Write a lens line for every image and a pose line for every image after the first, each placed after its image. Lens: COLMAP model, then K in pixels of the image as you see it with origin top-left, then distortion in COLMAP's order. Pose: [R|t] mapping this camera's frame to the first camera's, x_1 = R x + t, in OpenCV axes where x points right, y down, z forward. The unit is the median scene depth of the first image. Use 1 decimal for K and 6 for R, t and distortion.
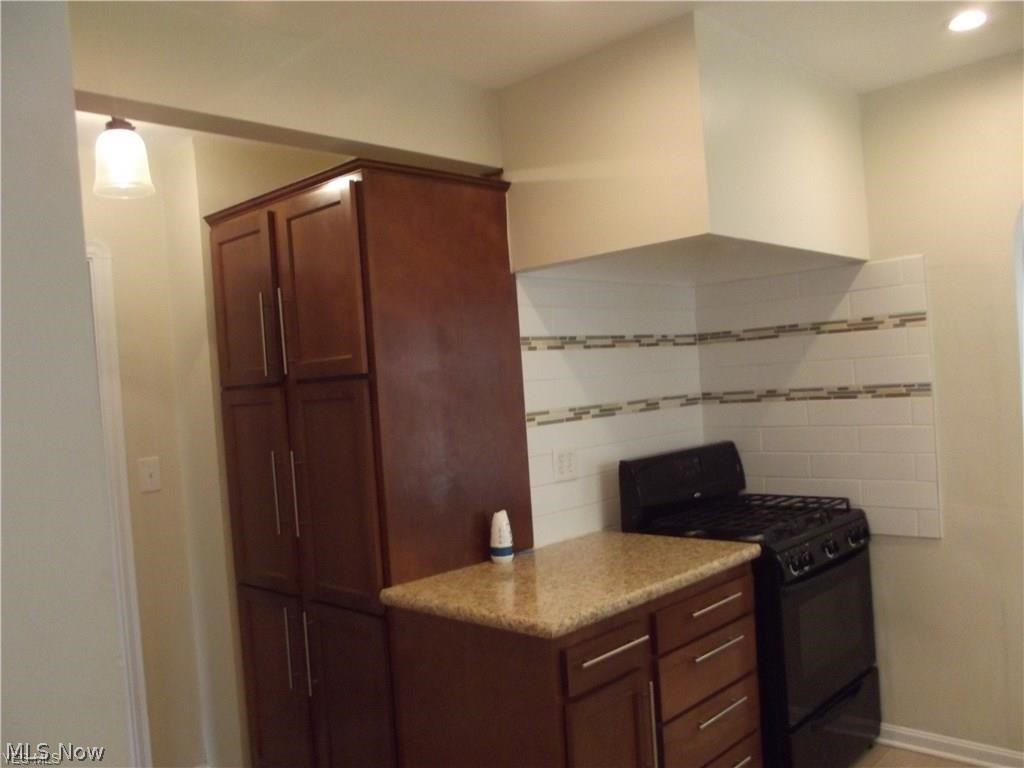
lens RADIAL K [[866.2, 0, 511.7], [0, 866.2, 384.8], [0, 0, 1]] dist [-0.048661, 0.019796]
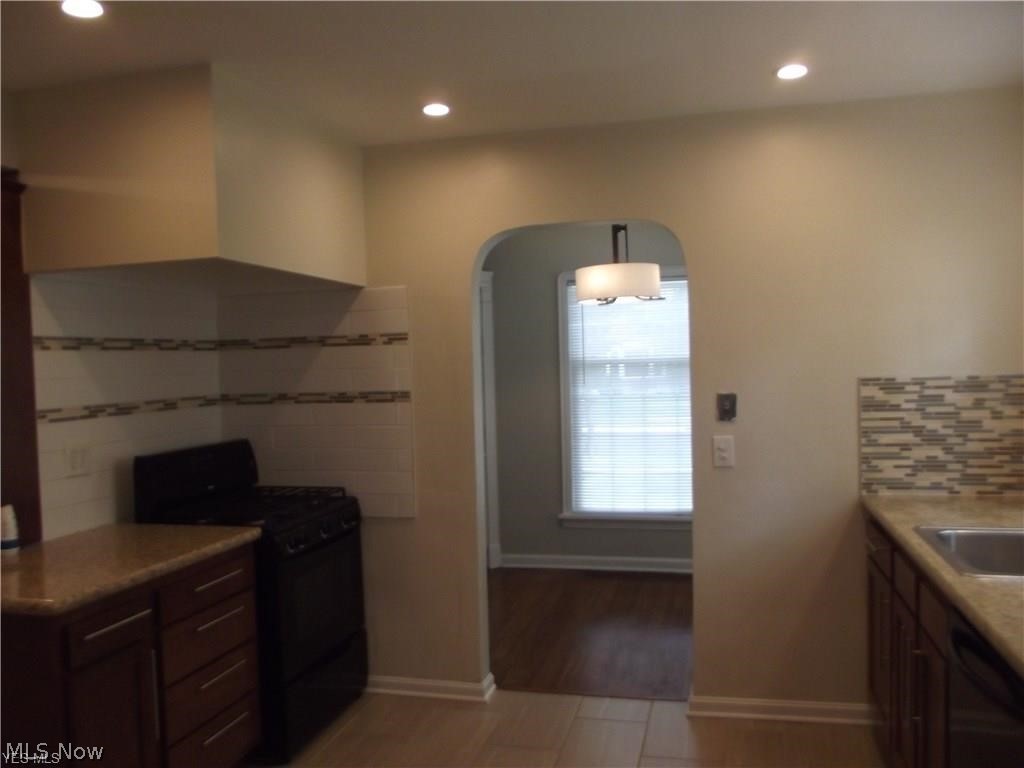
lens RADIAL K [[866.2, 0, 511.9], [0, 866.2, 392.3], [0, 0, 1]] dist [-0.048661, 0.019796]
pose [[0.871790, 0.025376, 0.489222, 0.010552], [-0.028655, 0.999589, -0.000786, -0.004023], [-0.489041, -0.013334, 0.872159, -0.151532]]
